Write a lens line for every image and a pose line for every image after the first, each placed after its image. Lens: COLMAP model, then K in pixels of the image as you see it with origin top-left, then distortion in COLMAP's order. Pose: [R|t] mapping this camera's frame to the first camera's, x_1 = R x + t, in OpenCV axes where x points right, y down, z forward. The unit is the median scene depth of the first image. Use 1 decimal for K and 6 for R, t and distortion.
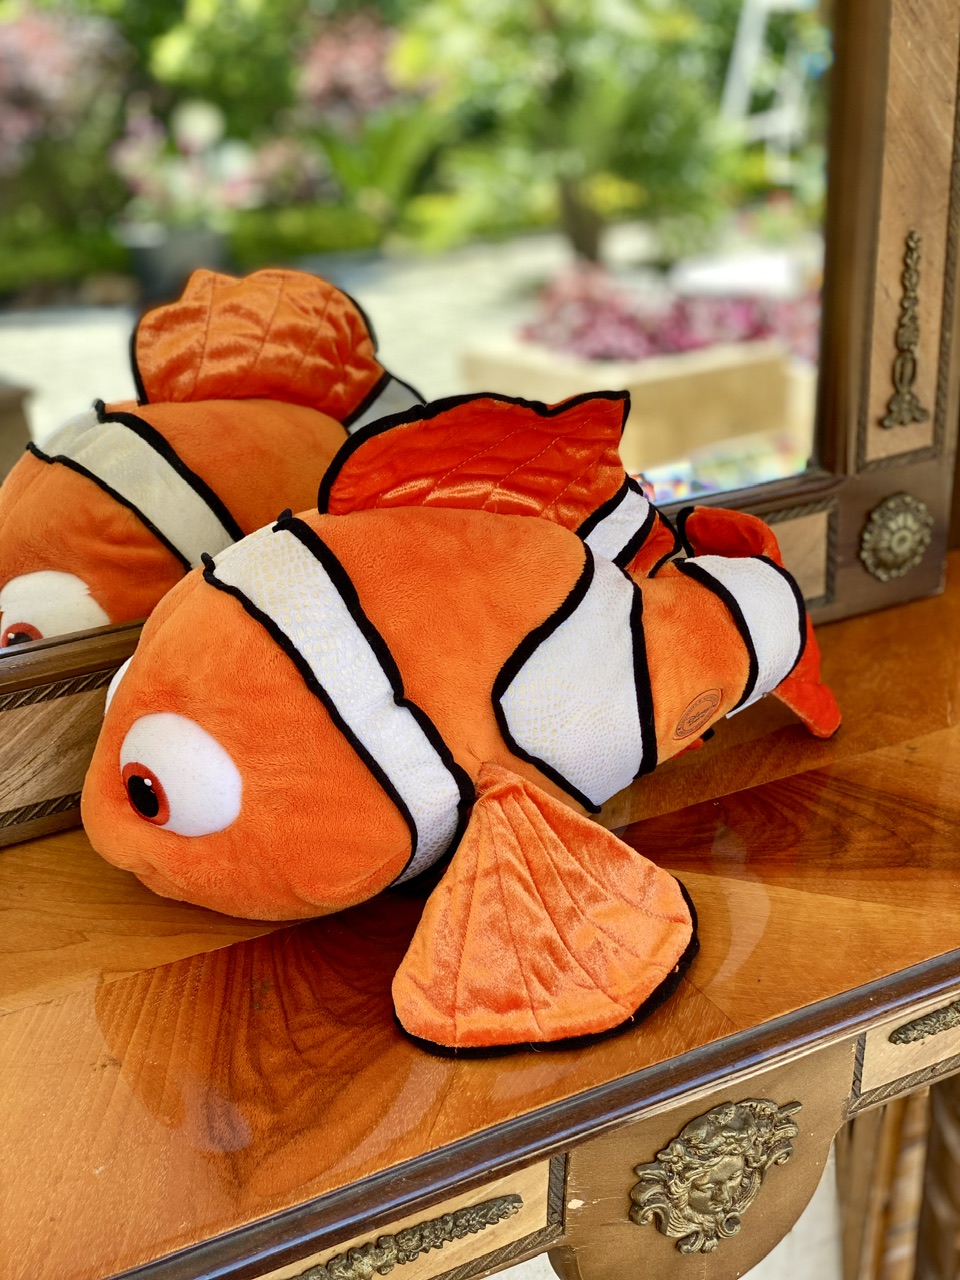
lens RADIAL K [[1941.4, 0, 479.1], [0, 1941.4, 638.0], [0, 0, 1]] dist [-0.016232, 0.000000]
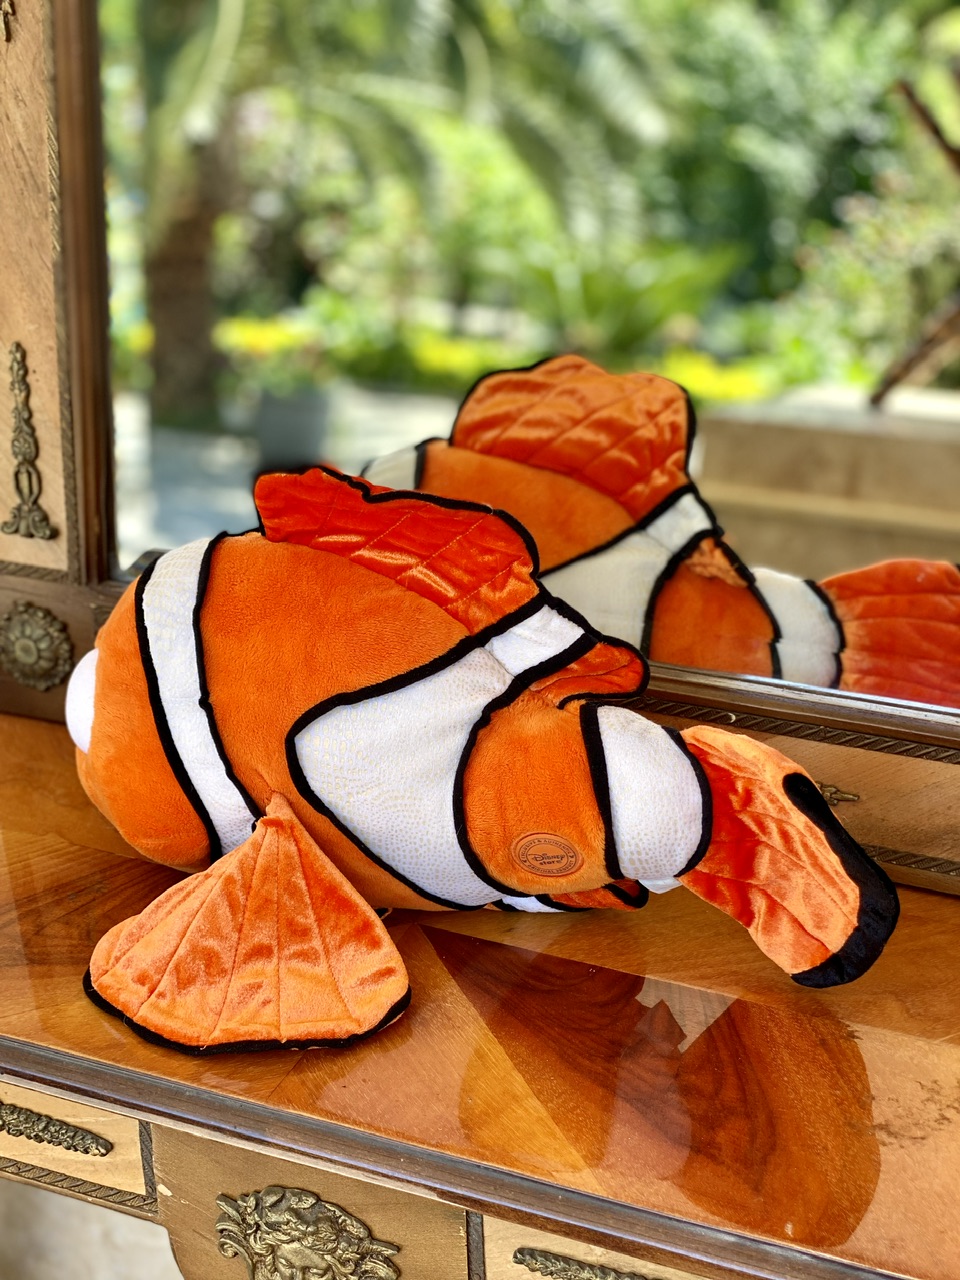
lens RADIAL K [[1941.4, 0, 478.9], [0, 1941.4, 641.8], [0, 0, 1]] dist [-0.016232, 0.000000]
pose [[0.604257, 0.304949, -0.736125, 0.782375], [-0.346824, 0.932414, 0.101570, -0.150492], [0.717347, 0.193932, 0.669182, 0.309671]]
